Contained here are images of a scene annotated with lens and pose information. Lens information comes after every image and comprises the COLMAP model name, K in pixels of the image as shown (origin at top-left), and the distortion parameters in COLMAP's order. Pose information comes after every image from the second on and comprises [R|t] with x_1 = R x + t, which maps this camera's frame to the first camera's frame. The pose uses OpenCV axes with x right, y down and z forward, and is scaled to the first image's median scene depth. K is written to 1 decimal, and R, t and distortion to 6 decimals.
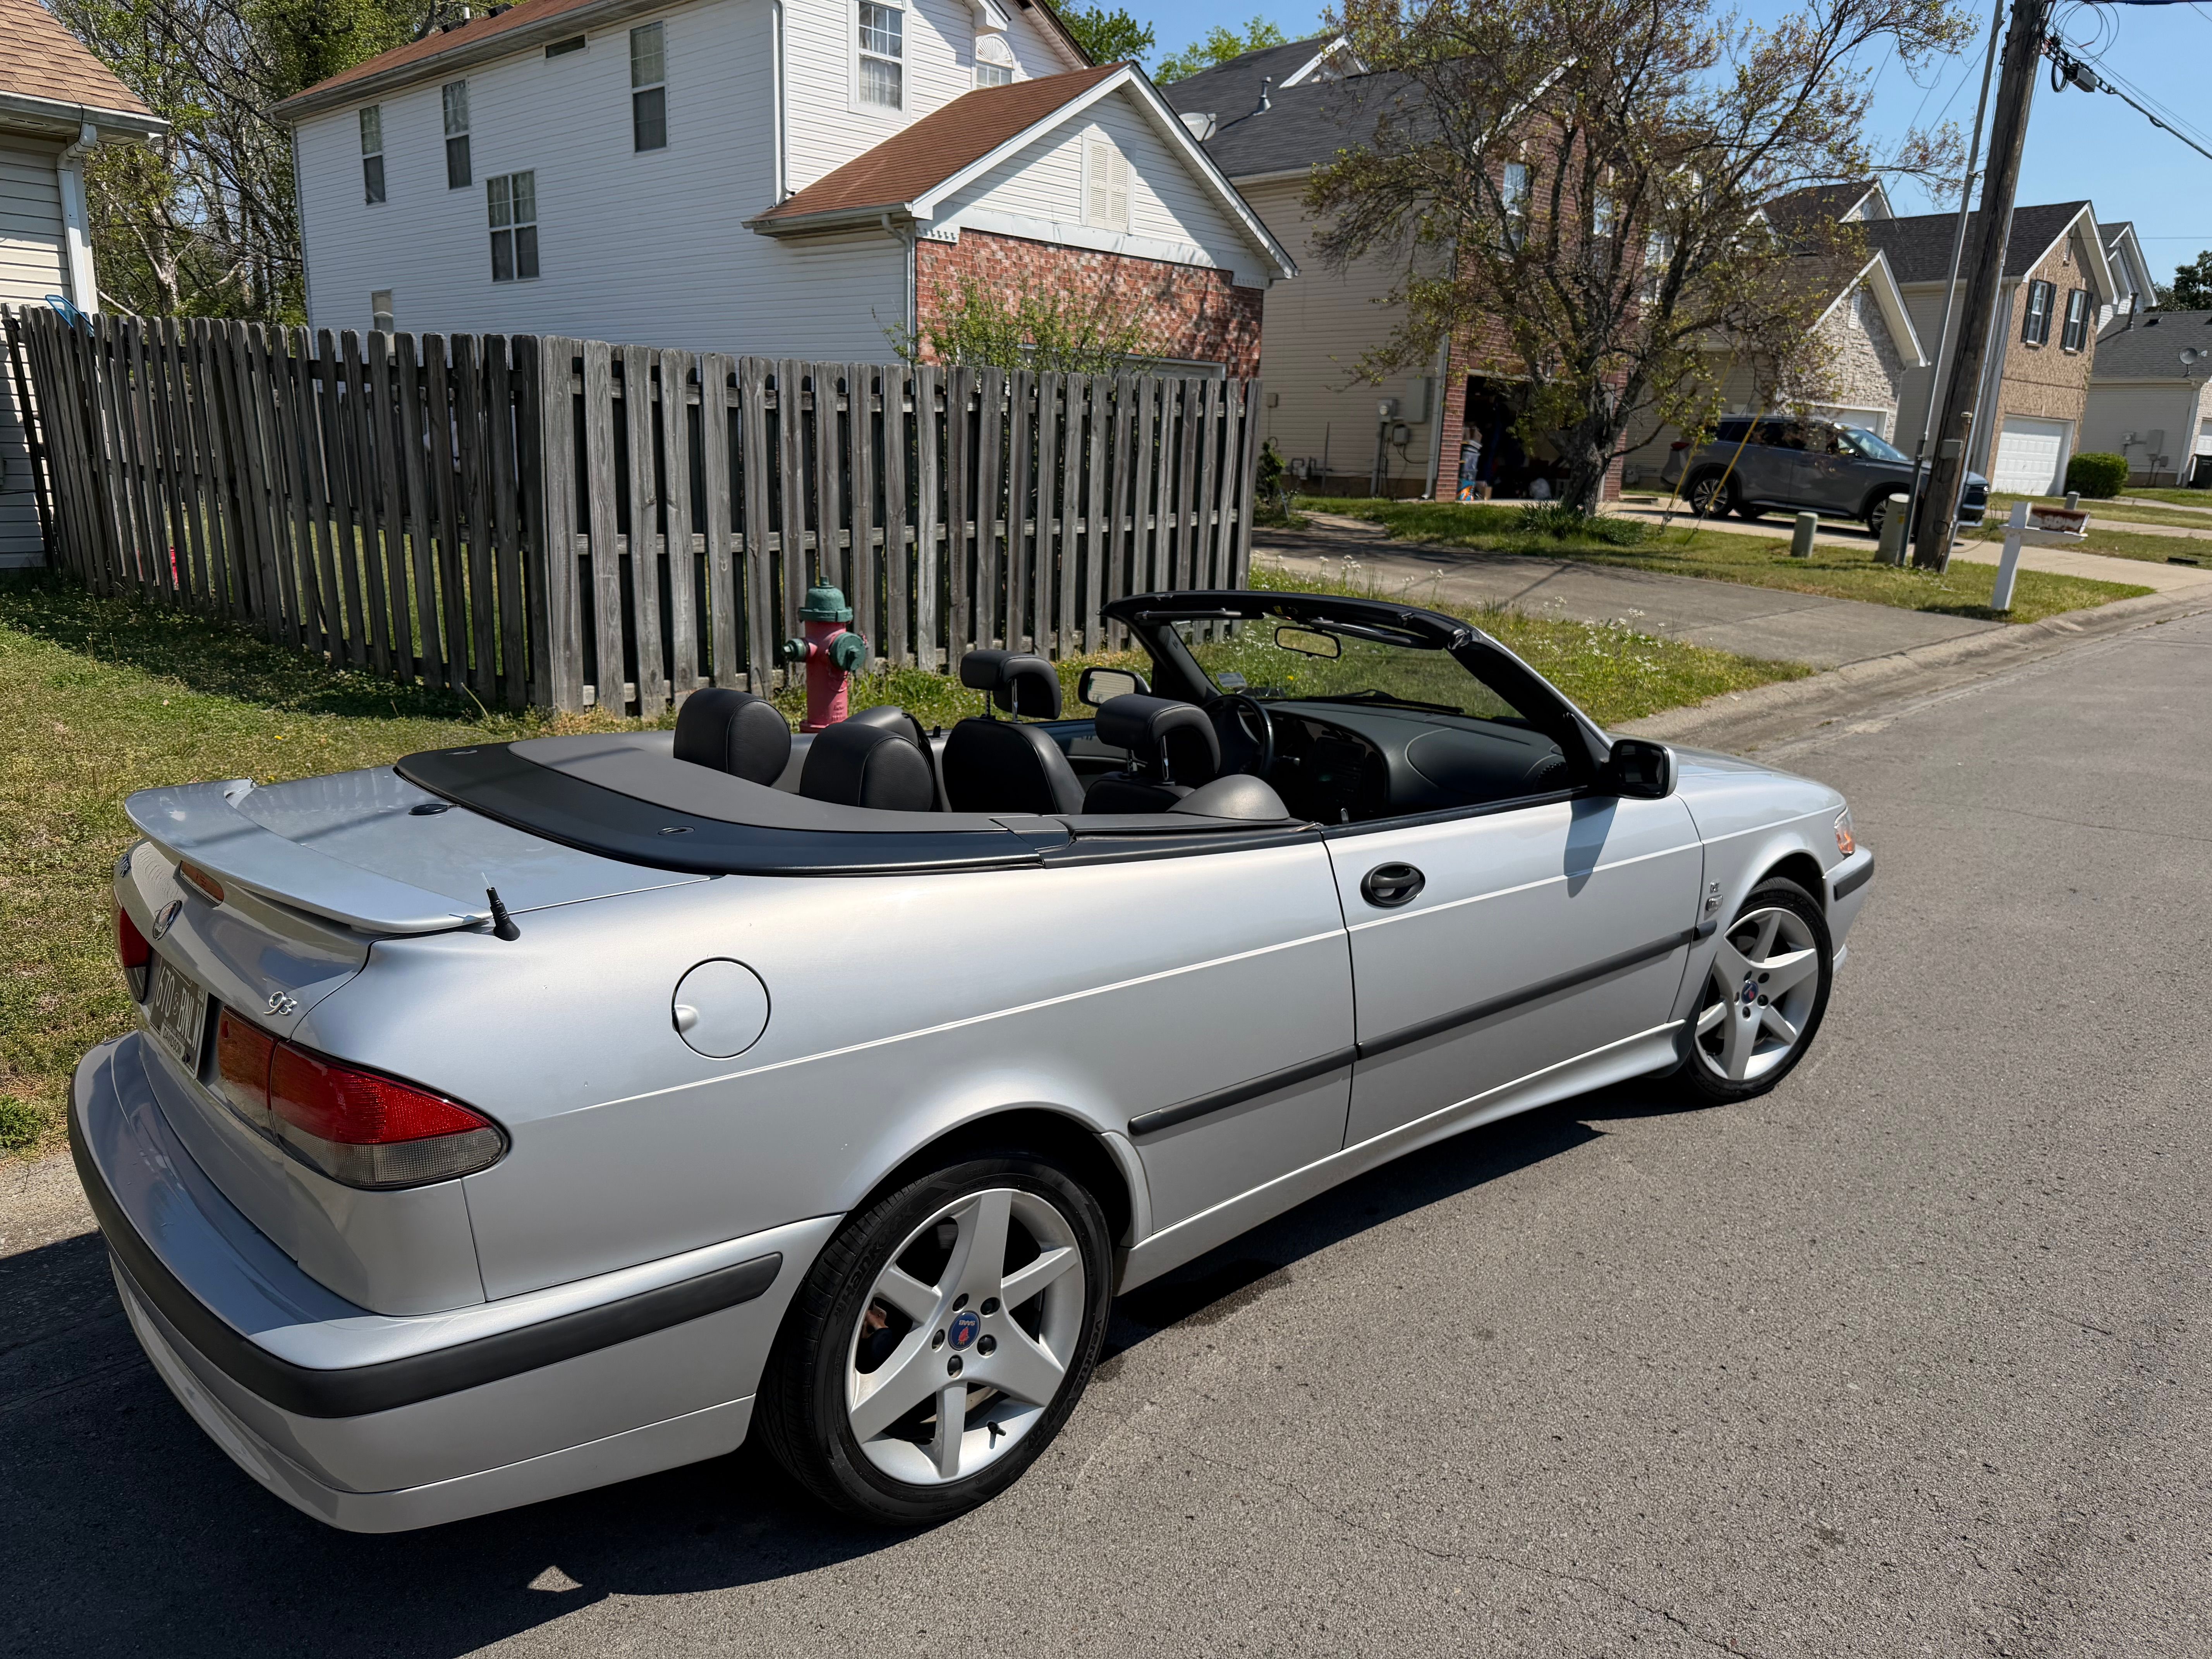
lens RADIAL K [[1545.5, 0, 1121.1], [0, 1545.5, 831.2], [0, 0, 1]] dist [0.054337, -0.094175]
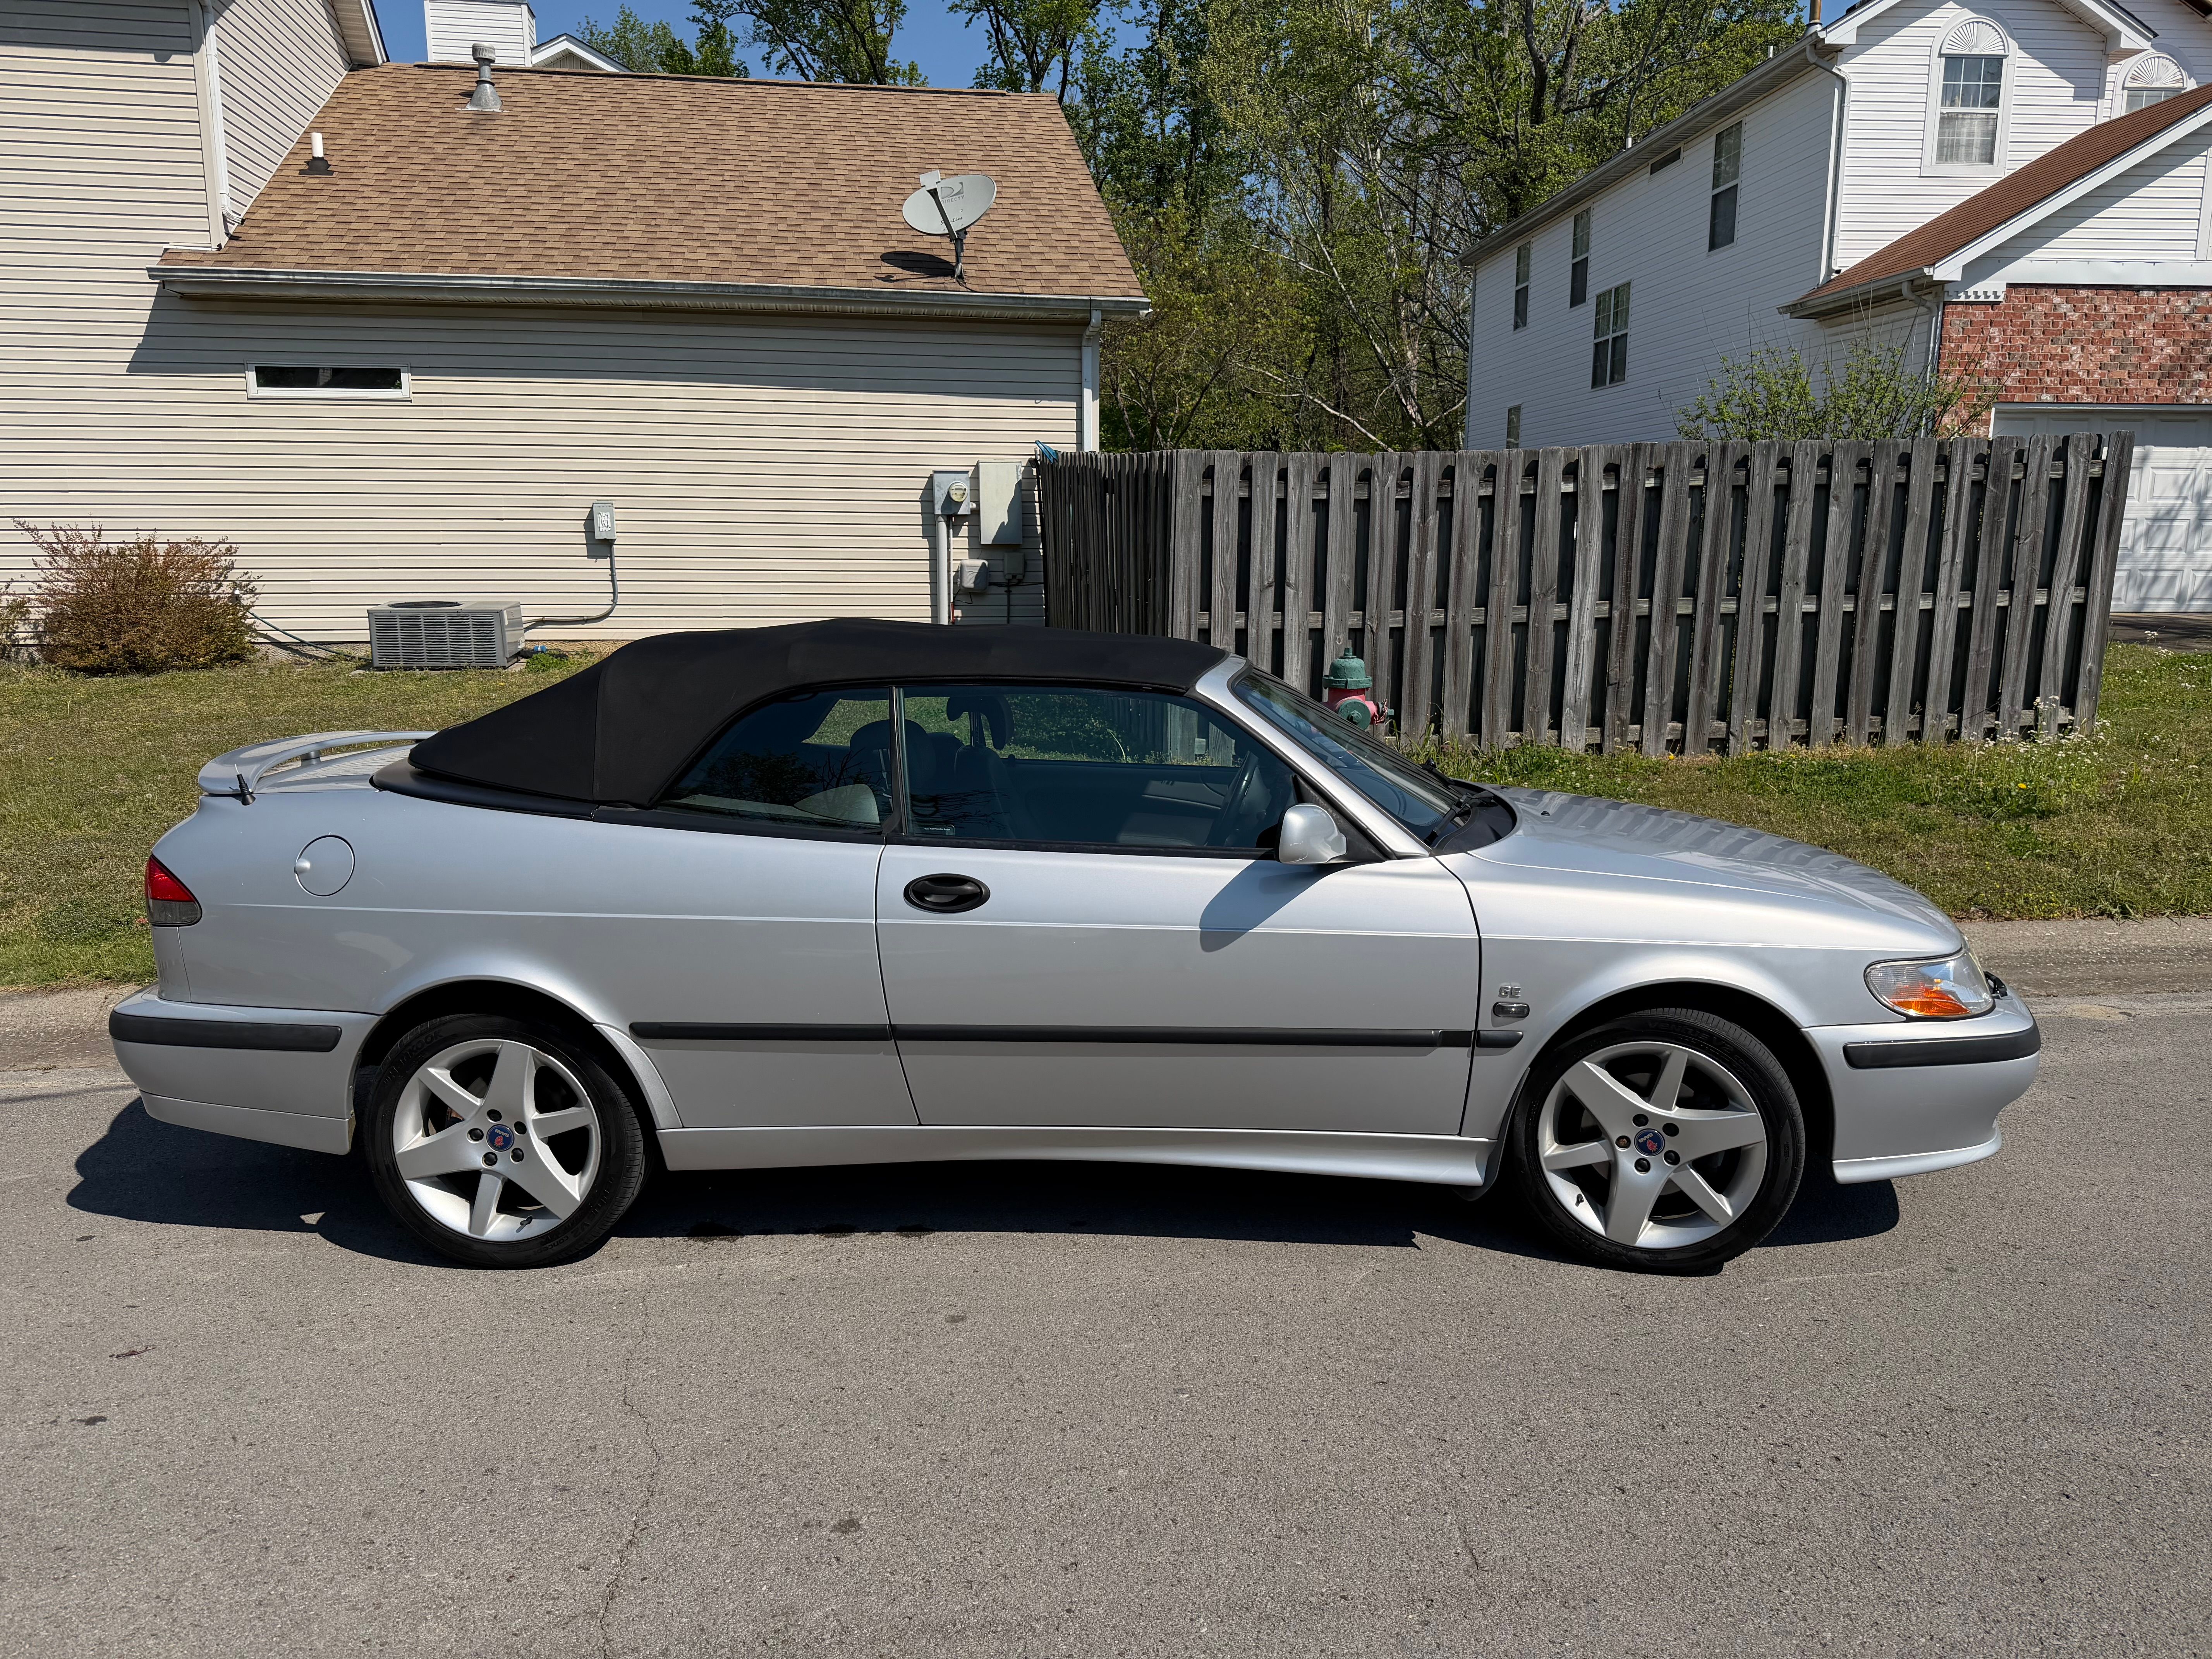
lens RADIAL K [[1536.3, 0, 1117.2], [0, 1536.3, 829.2], [0, 0, 1]] dist [0.058052, -0.088908]
pose [[0.726508, 0.099597, -0.679902, 0.280081], [-0.140370, 0.990087, -0.004956, -0.006732], [0.672668, 0.099038, 0.733286, 0.070664]]
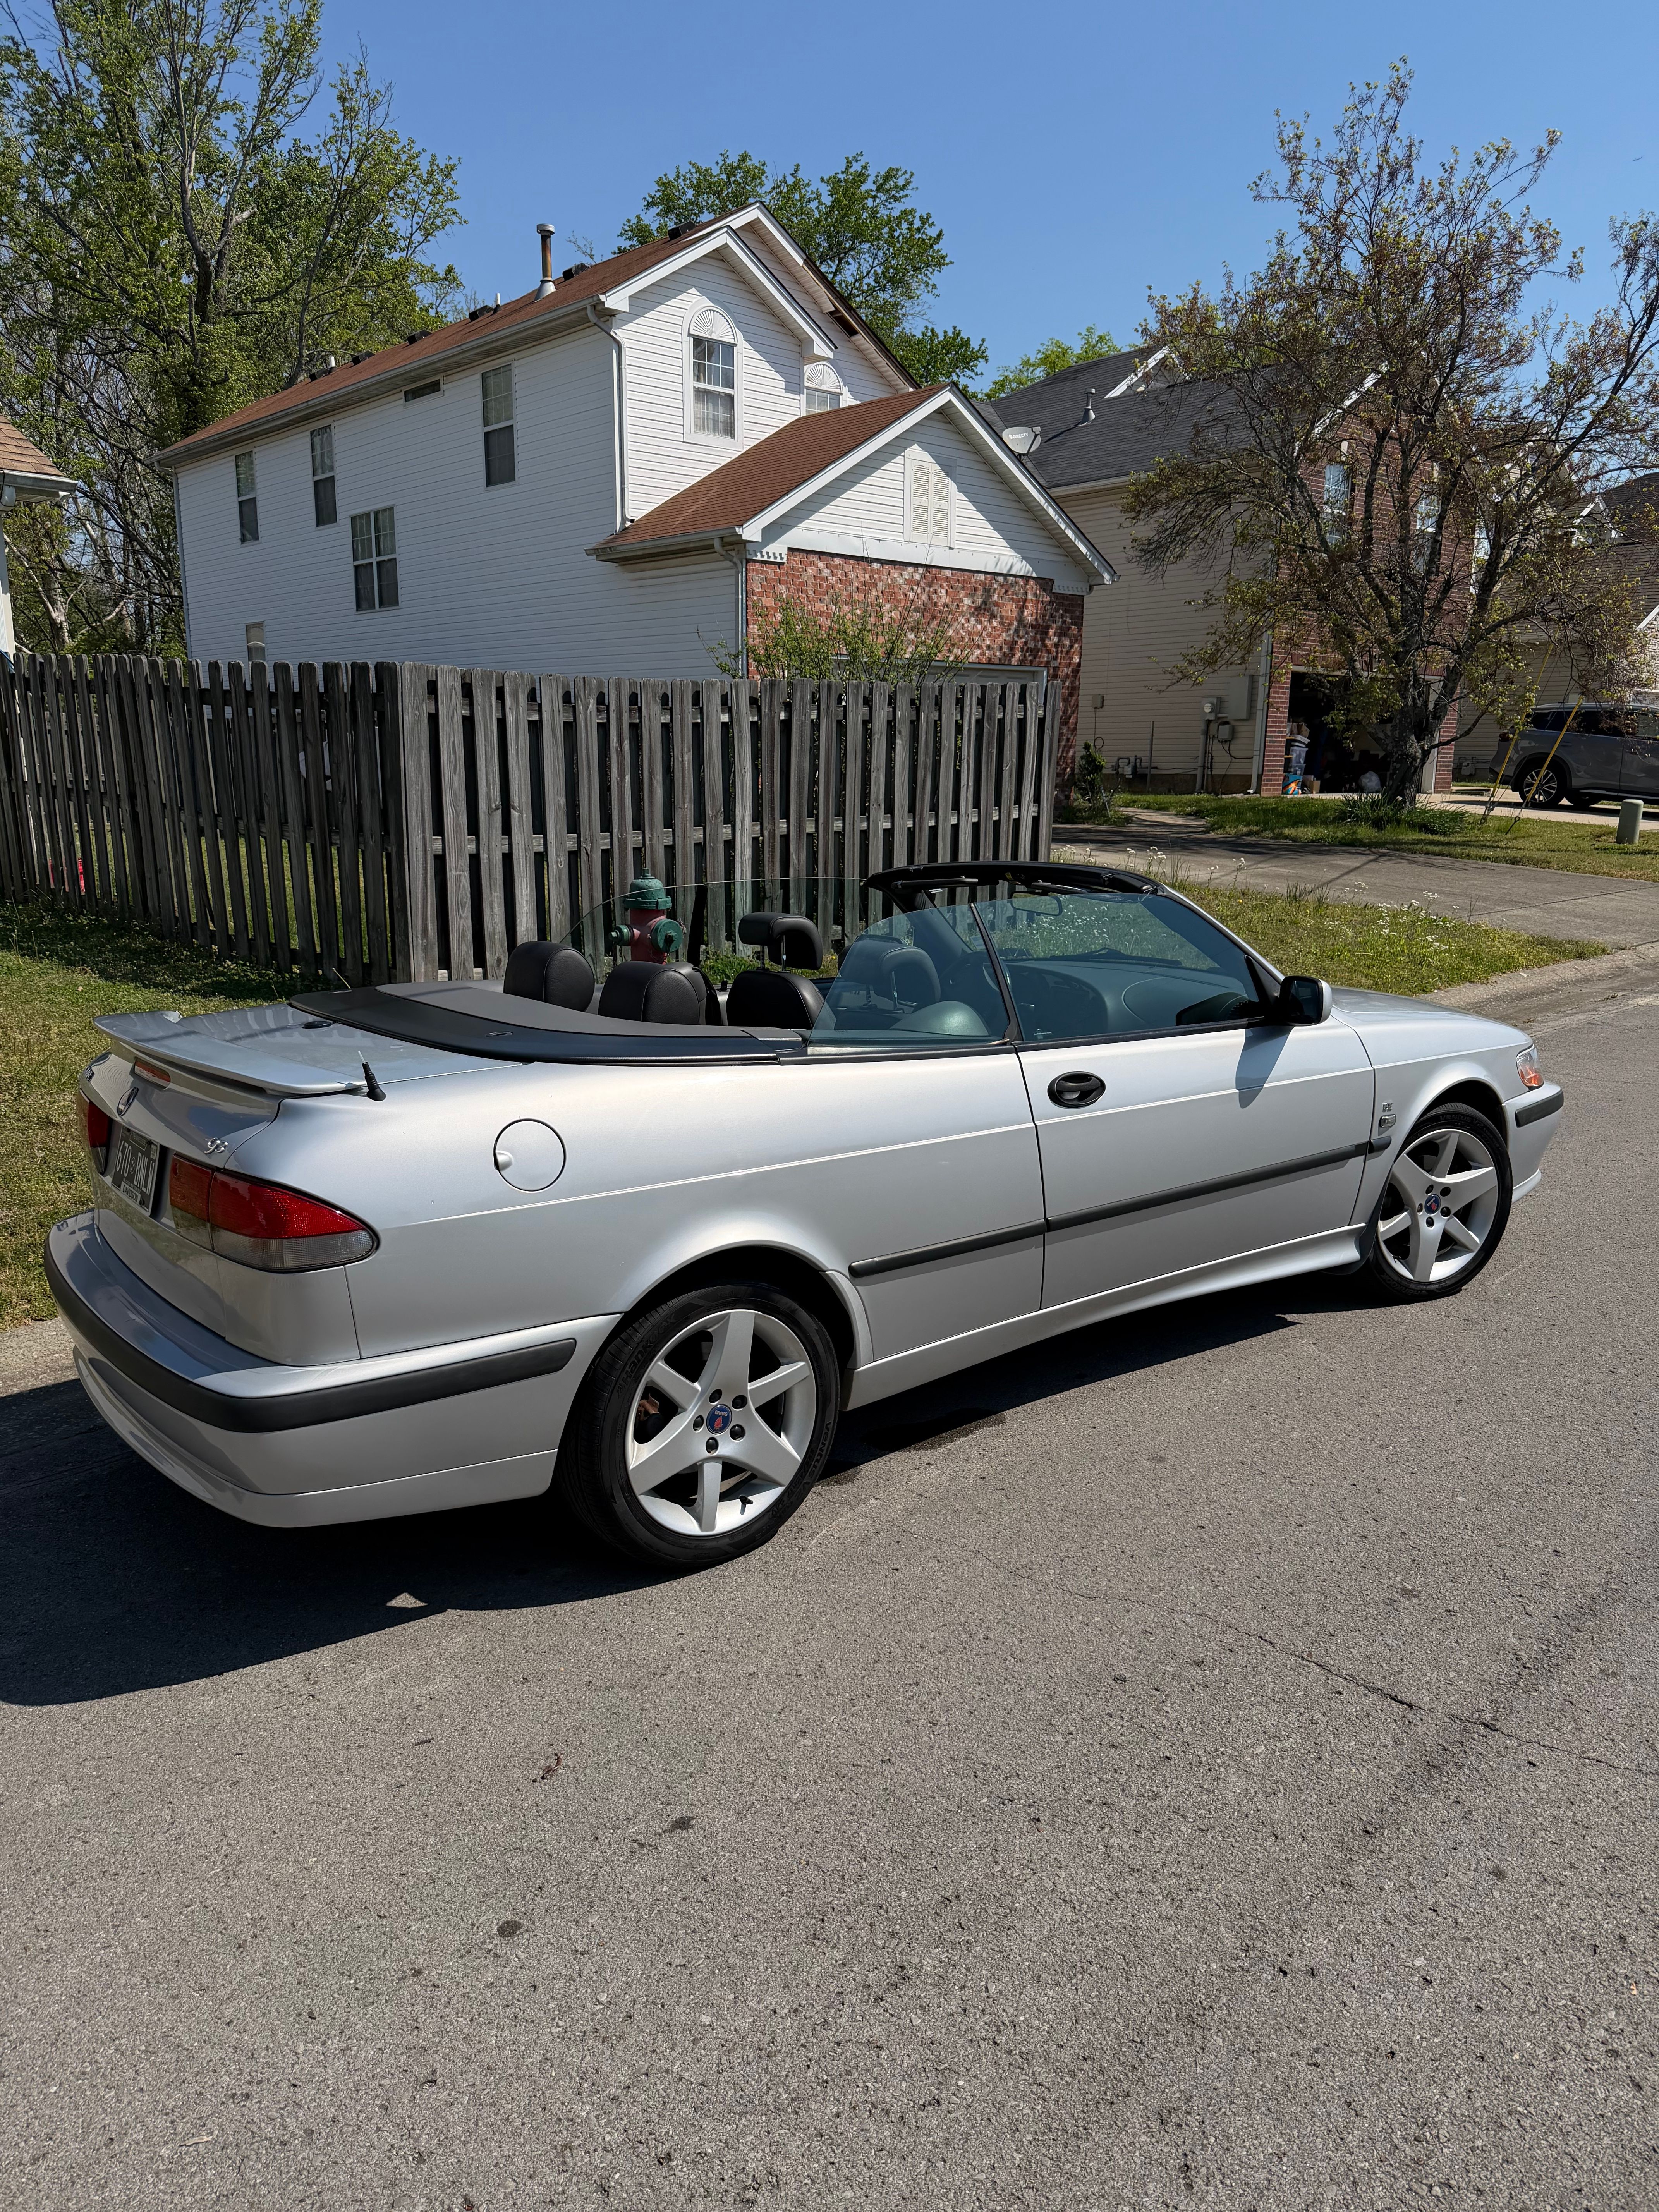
lens RADIAL K [[1535.8, 0, 843.5], [0, 1535.8, 1106.6], [0, 0, 1]] dist [0.063198, -0.108906]
pose [[0.996900, -0.007365, -0.078337, 0.023663], [0.005909, 0.999806, -0.018797, 0.019145], [0.078460, 0.018276, 0.996750, -0.062583]]
